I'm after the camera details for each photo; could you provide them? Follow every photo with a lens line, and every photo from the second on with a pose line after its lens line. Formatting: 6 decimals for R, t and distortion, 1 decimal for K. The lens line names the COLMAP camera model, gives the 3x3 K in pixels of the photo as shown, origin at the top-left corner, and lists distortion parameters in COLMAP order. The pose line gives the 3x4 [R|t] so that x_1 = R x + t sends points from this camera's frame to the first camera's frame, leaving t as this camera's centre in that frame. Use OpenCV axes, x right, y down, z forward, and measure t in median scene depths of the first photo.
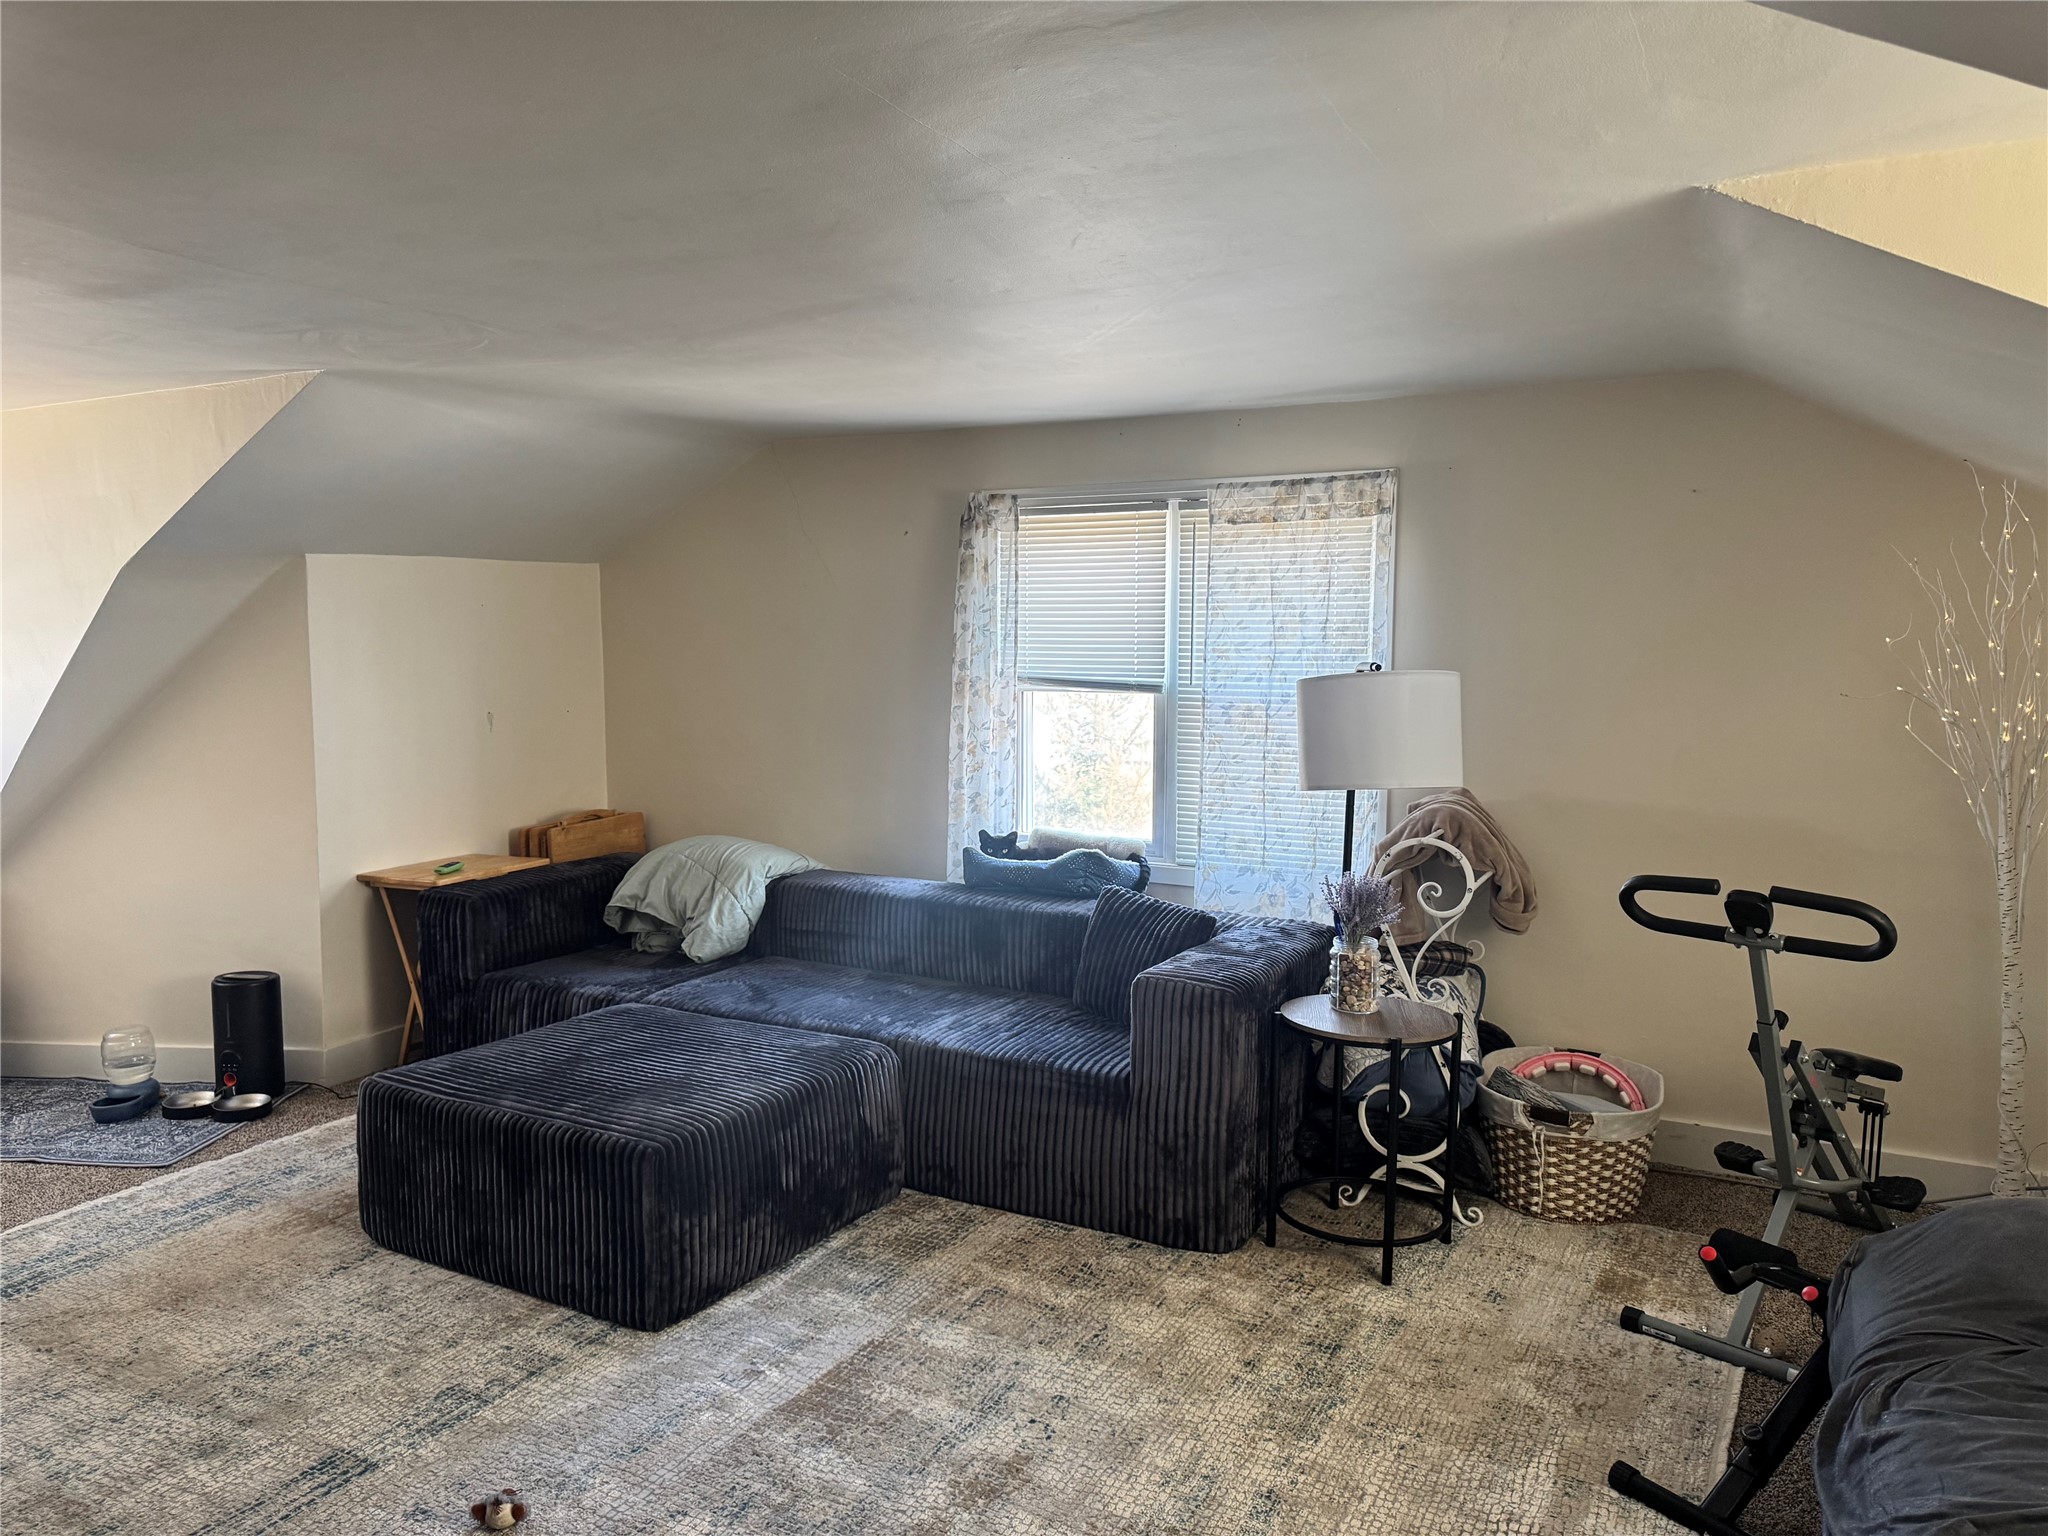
lens RADIAL K [[1444.5, 0, 1023.3], [0, 1444.5, 774.9], [0, 0, 1]] dist [0.007277, -0.004728]
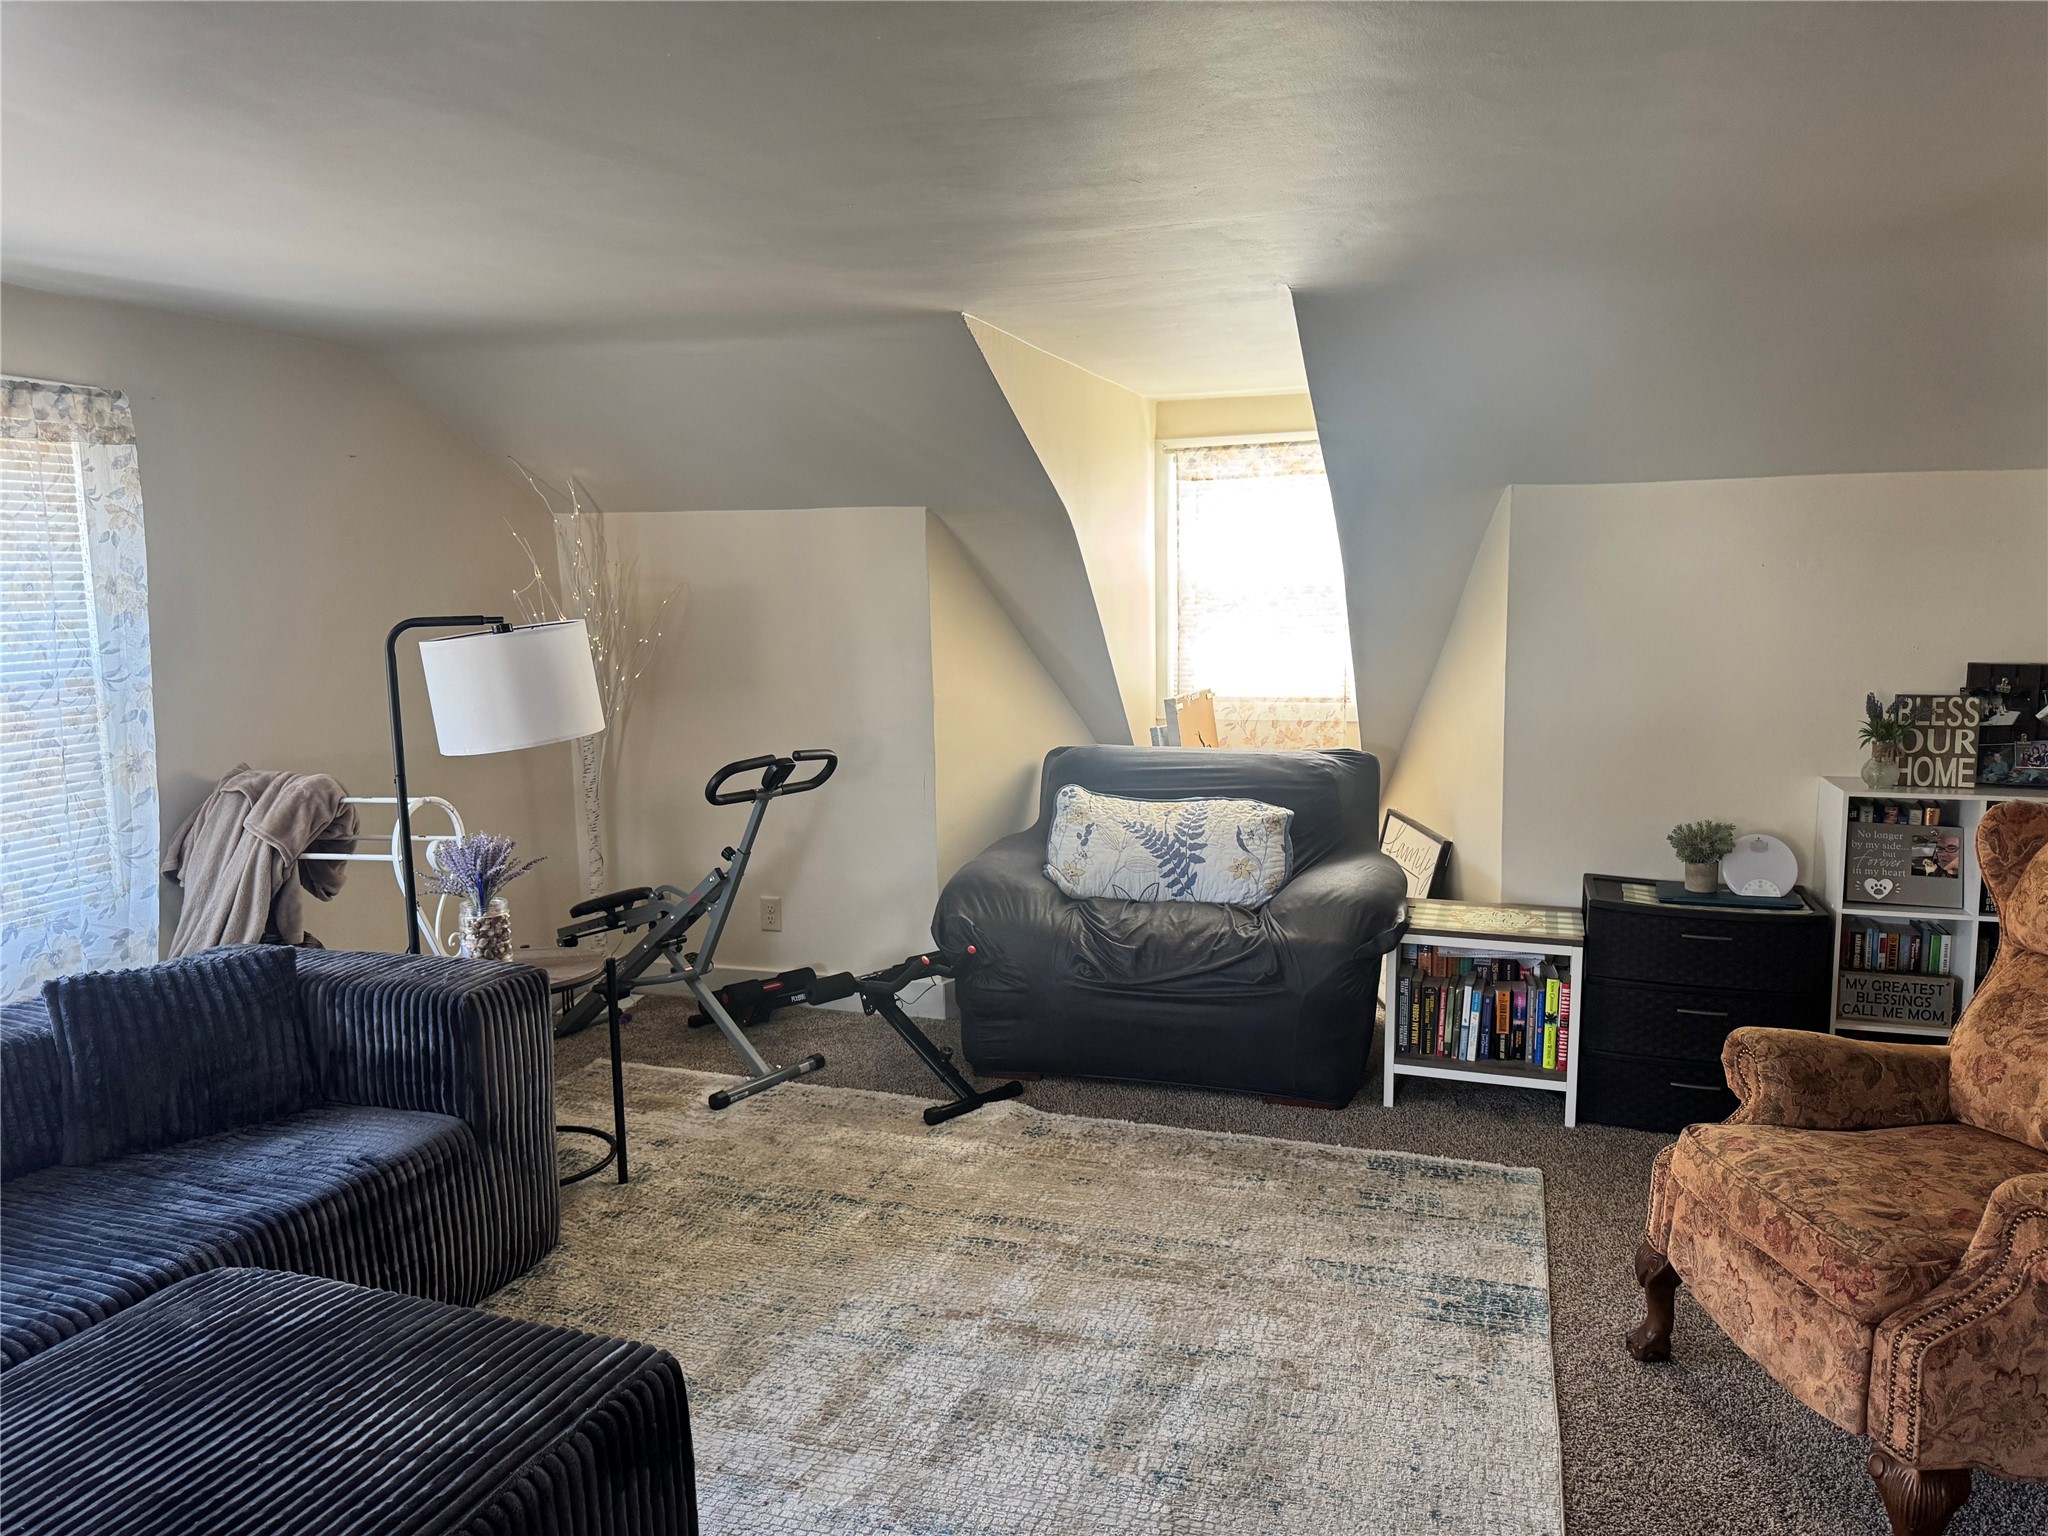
lens RADIAL K [[1444.5, 0, 1026.9], [0, 1444.5, 772.5], [0, 0, 1]] dist [0.007277, -0.004728]
pose [[-0.175007, -0.135006, 0.975267, -0.648074], [0.106280, 0.982176, 0.155034, -0.071265], [-0.978814, 0.130783, -0.157540, 0.651827]]
